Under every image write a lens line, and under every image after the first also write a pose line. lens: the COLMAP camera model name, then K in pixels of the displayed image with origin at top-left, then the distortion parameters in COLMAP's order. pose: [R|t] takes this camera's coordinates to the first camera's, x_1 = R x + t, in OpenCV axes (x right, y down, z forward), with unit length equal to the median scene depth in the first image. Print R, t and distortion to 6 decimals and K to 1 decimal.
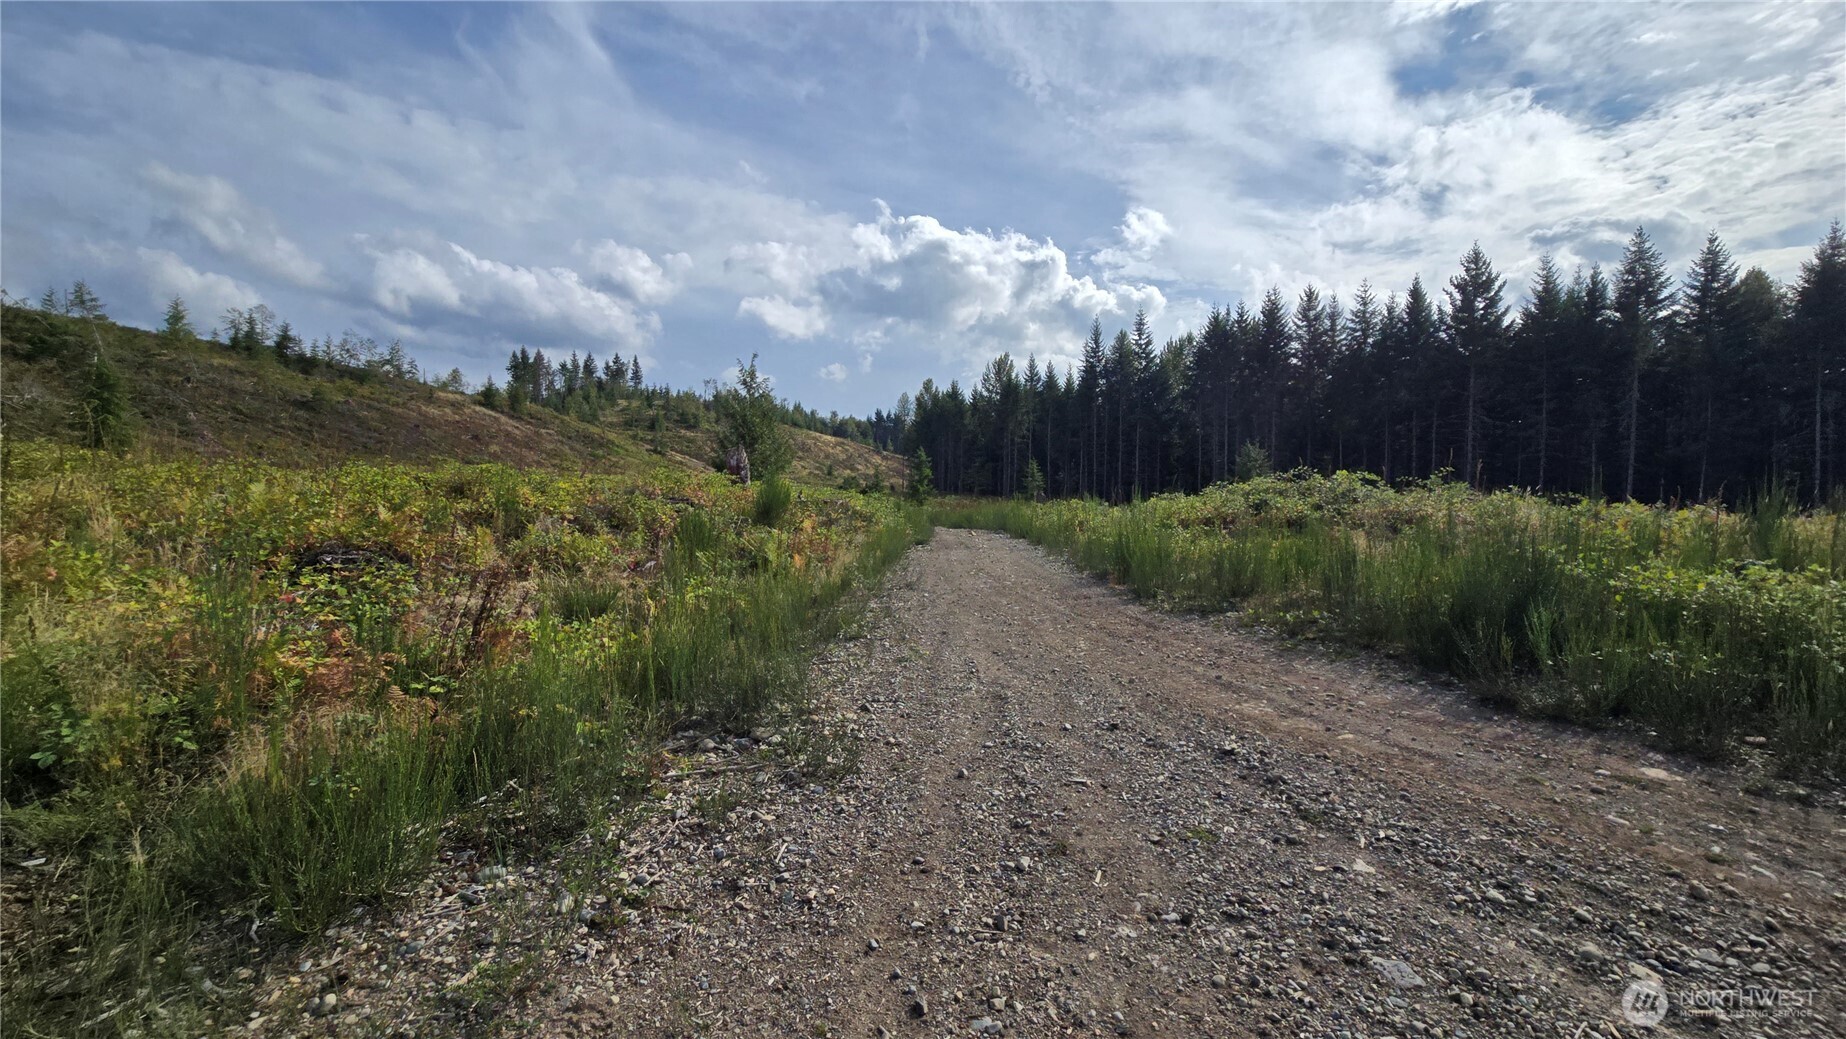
lens RADIAL K [[720.8, 0, 923.0], [0, 720.8, 519.5], [0, 0, 1]] dist [0.001627, 0.000105]
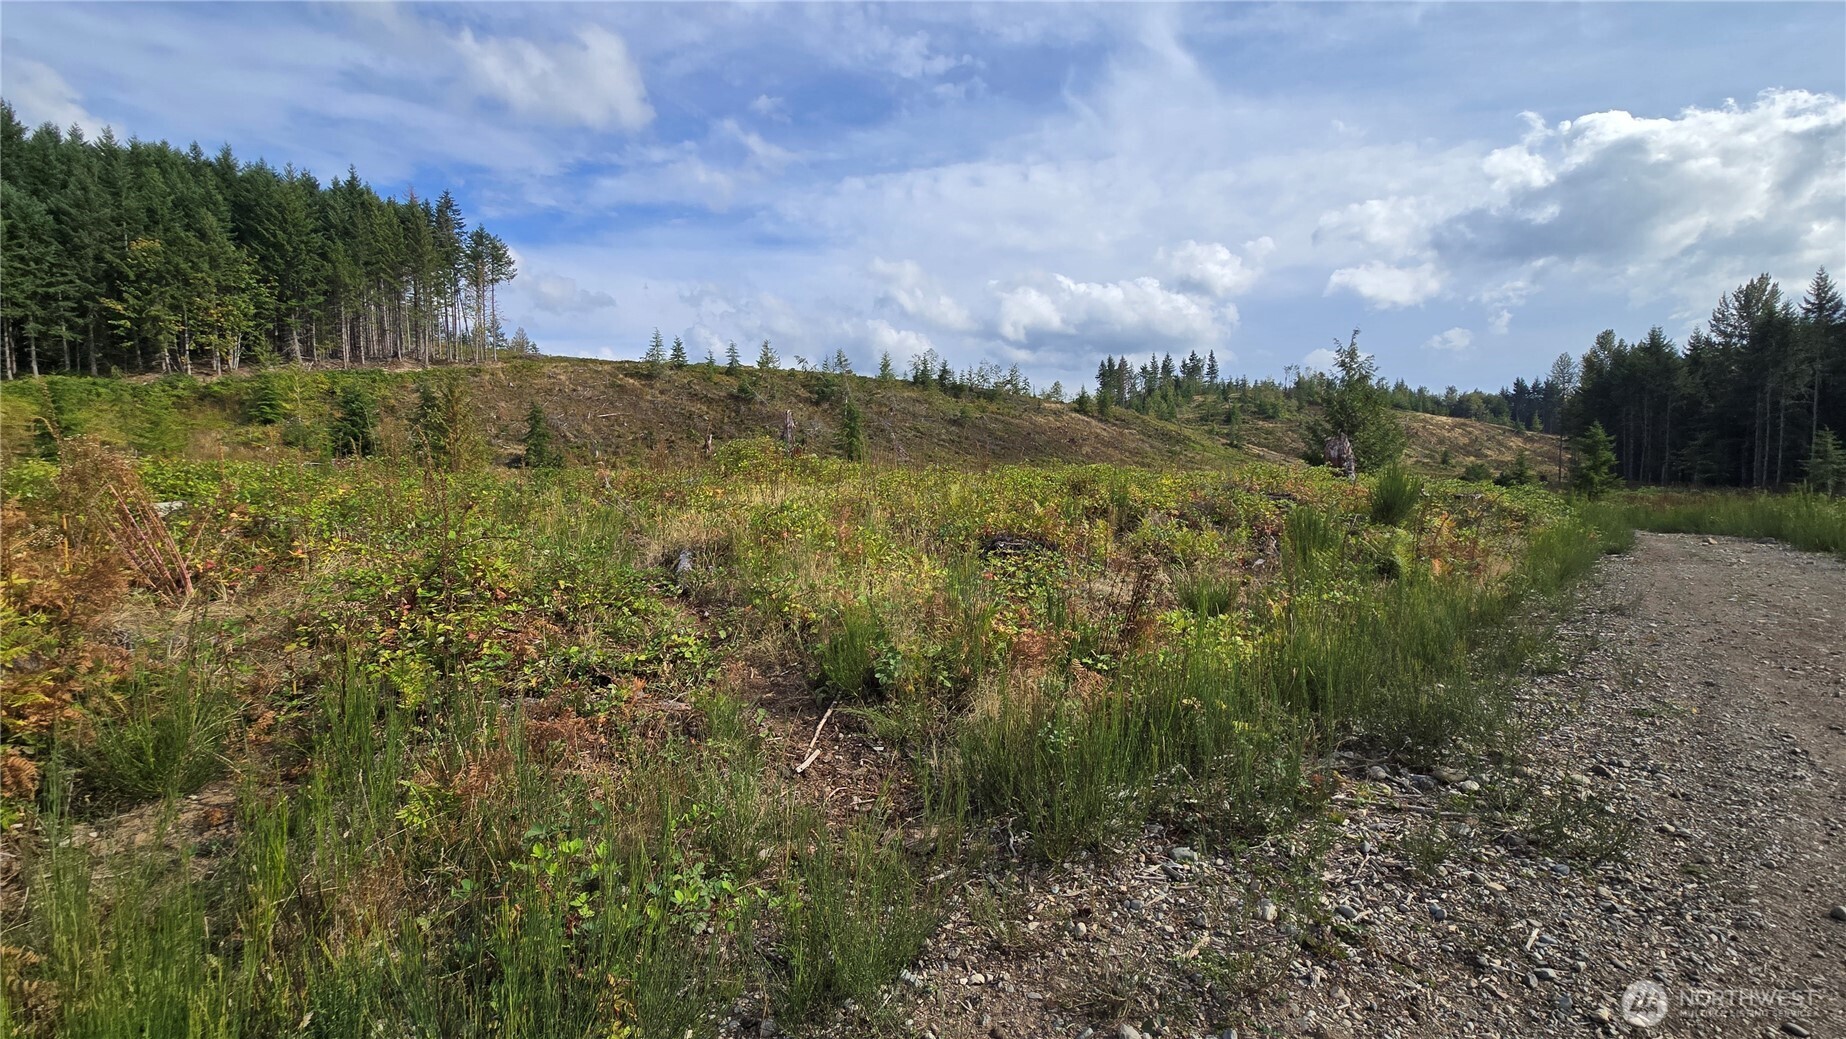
lens RADIAL K [[700.7, 0, 923.0], [0, 700.7, 519.5], [0, 0, 1]] dist [-0.000169, 0.000017]
pose [[0.776538, 0.020416, -0.629739, -0.107098], [-0.010962, 0.999761, 0.018894, -0.006795], [0.629975, -0.007769, 0.776577, -0.015785]]
